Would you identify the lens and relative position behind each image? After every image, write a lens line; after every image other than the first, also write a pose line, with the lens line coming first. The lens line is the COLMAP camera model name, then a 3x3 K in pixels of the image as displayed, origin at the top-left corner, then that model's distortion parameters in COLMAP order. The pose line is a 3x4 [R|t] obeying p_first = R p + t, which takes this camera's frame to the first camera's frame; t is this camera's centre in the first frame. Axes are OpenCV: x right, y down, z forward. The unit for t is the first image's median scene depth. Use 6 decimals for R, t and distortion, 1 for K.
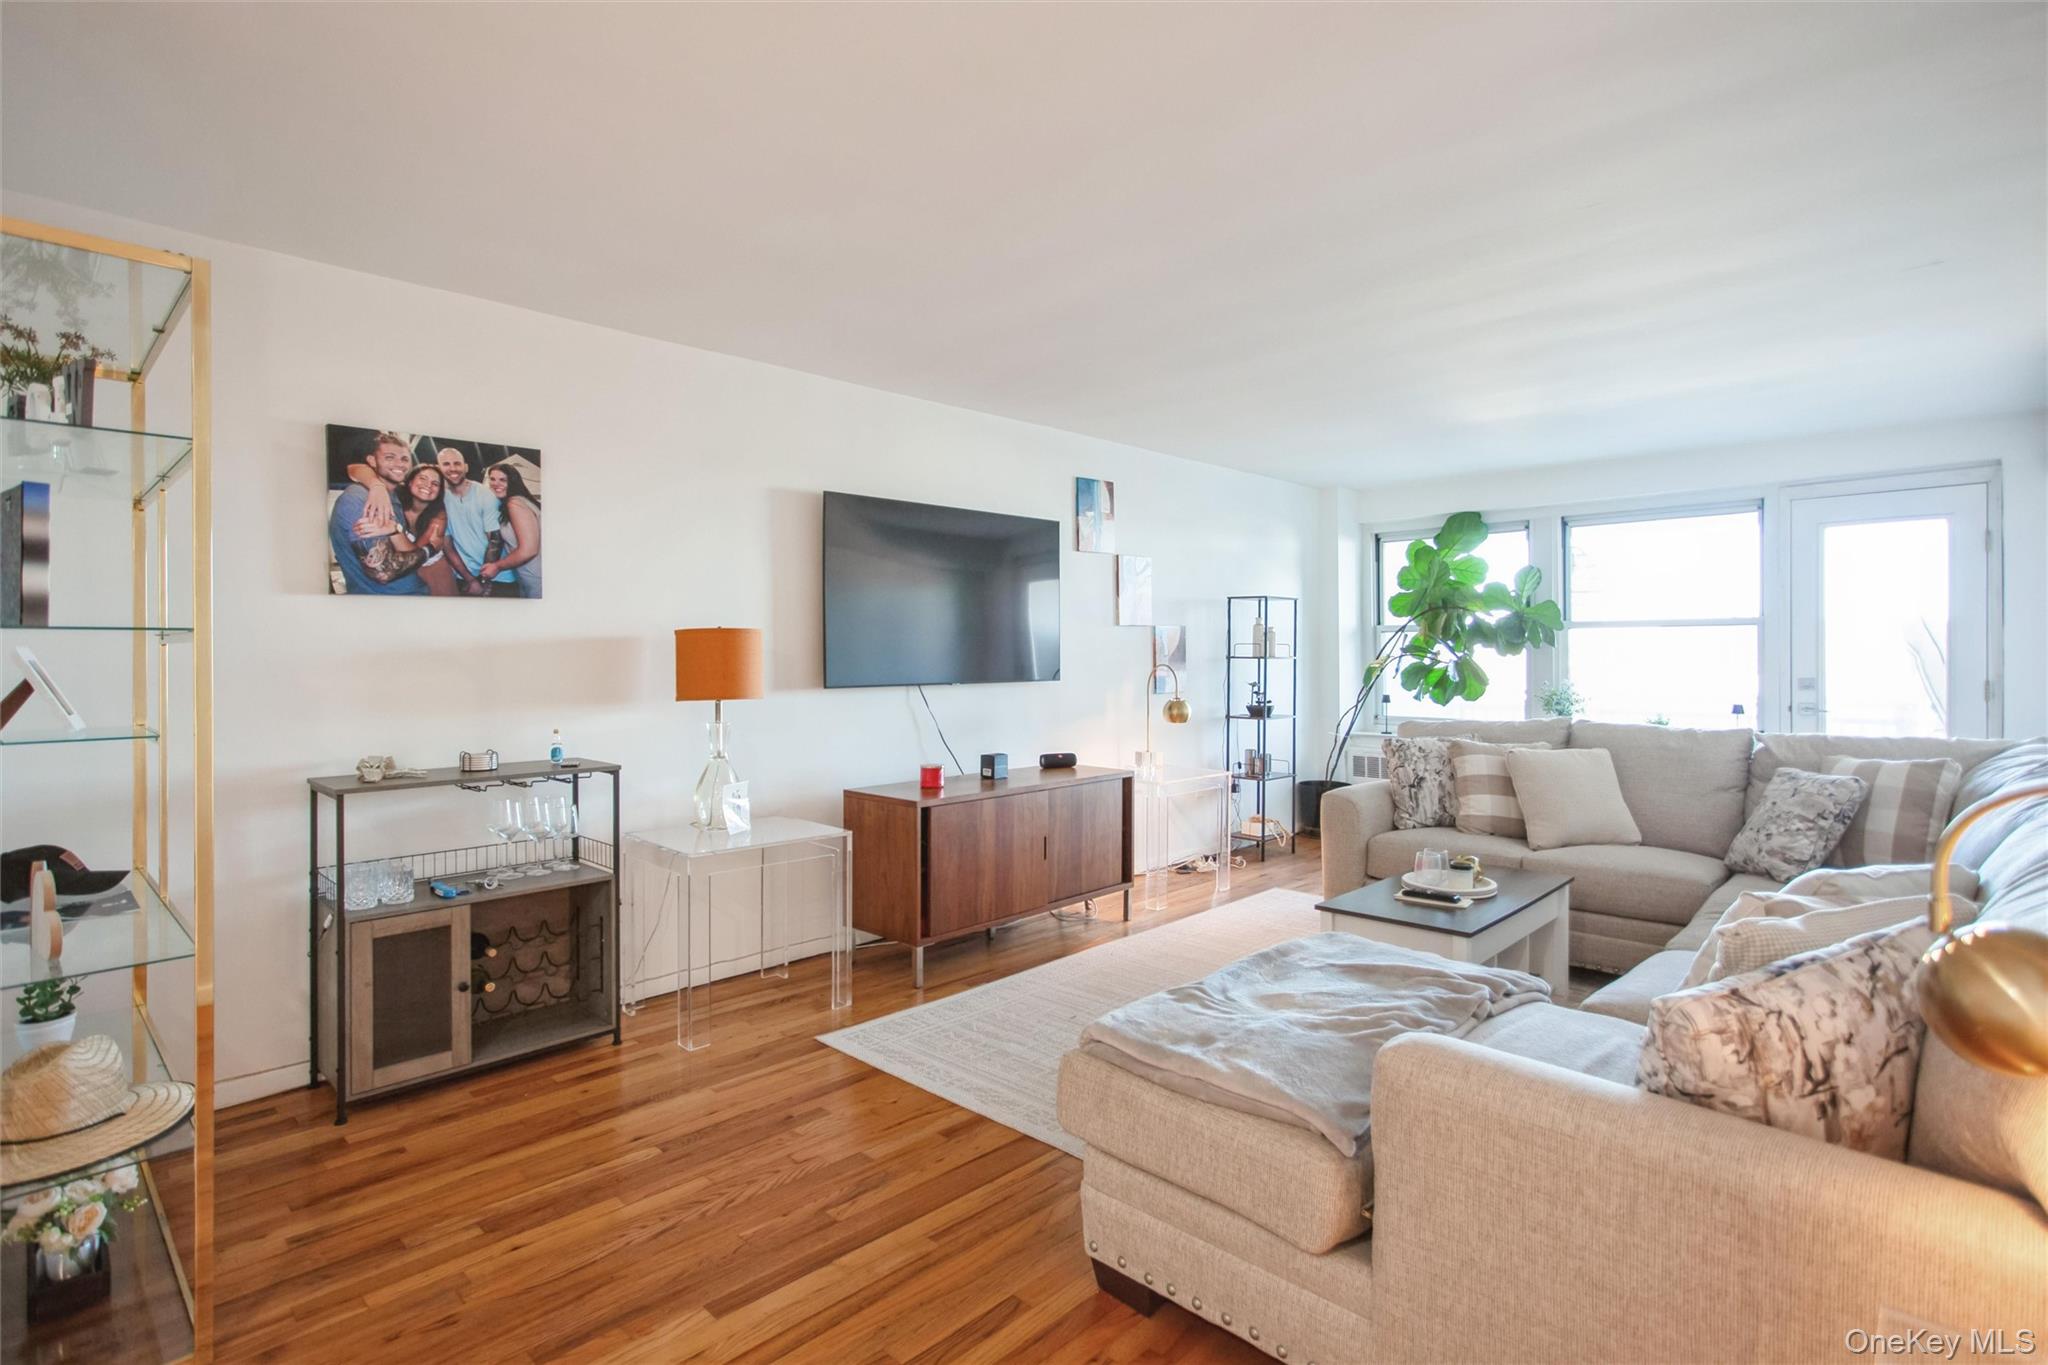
lens RADIAL K [[1018.5, 0, 997.6], [0, 1018.5, 645.1], [0, 0, 1]] dist [-0.012246, 0.019872]
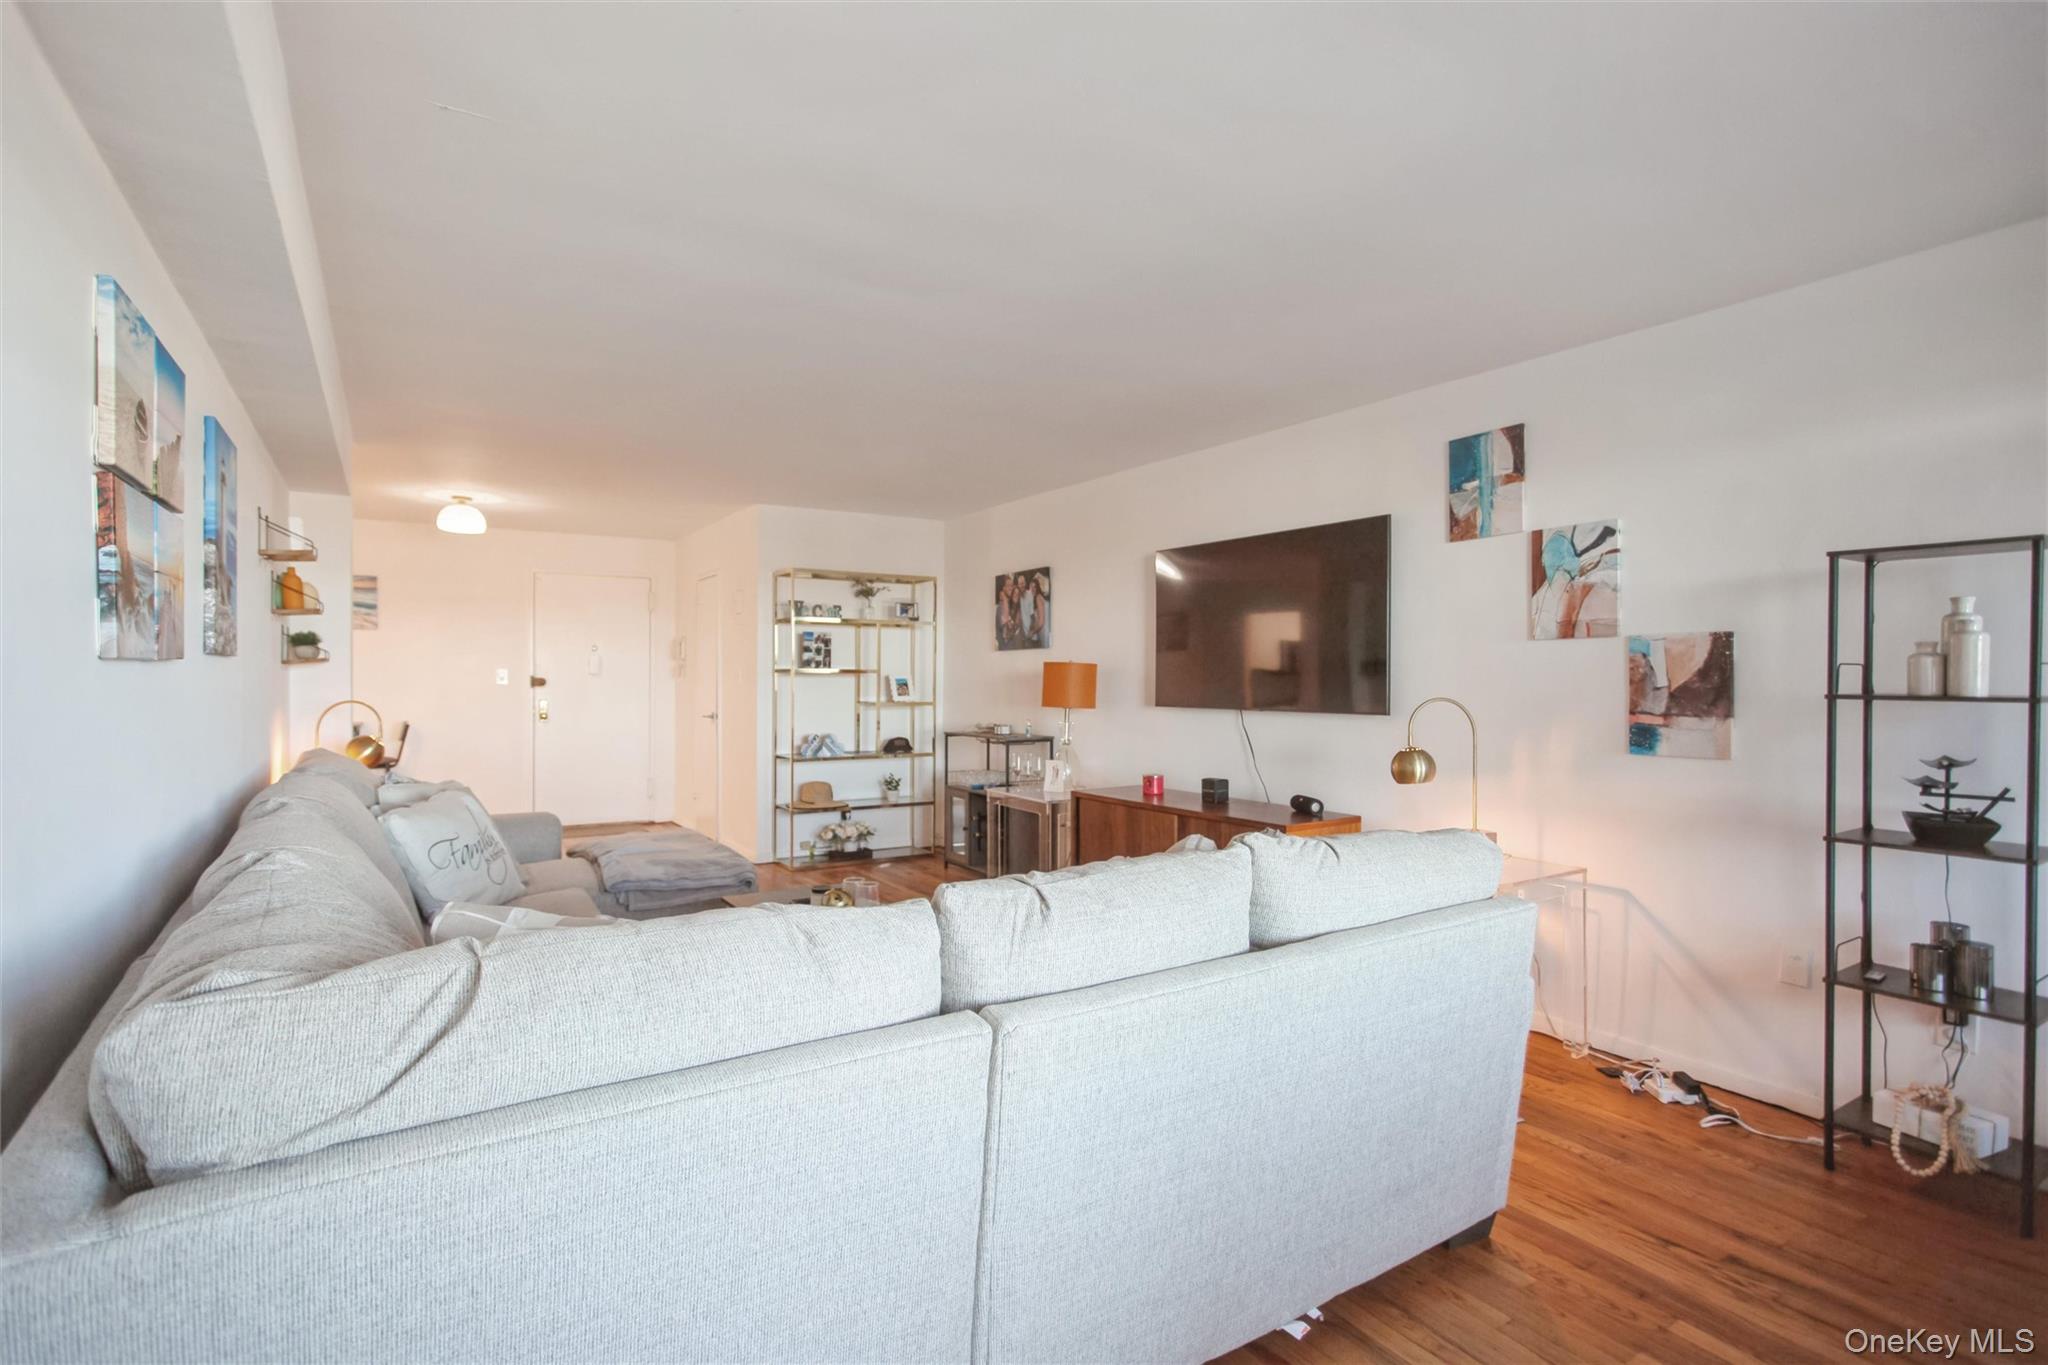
lens RADIAL K [[1000.6, 0, 1009.2], [0, 1000.6, 669.7], [0, 0, 1]] dist [-0.010966, 0.018467]
pose [[-0.214911, -0.003886, -0.976626, 1.062713], [0.004185, 0.999979, -0.004900, 0.001915], [0.976625, -0.005141, -0.214890, 1.060205]]
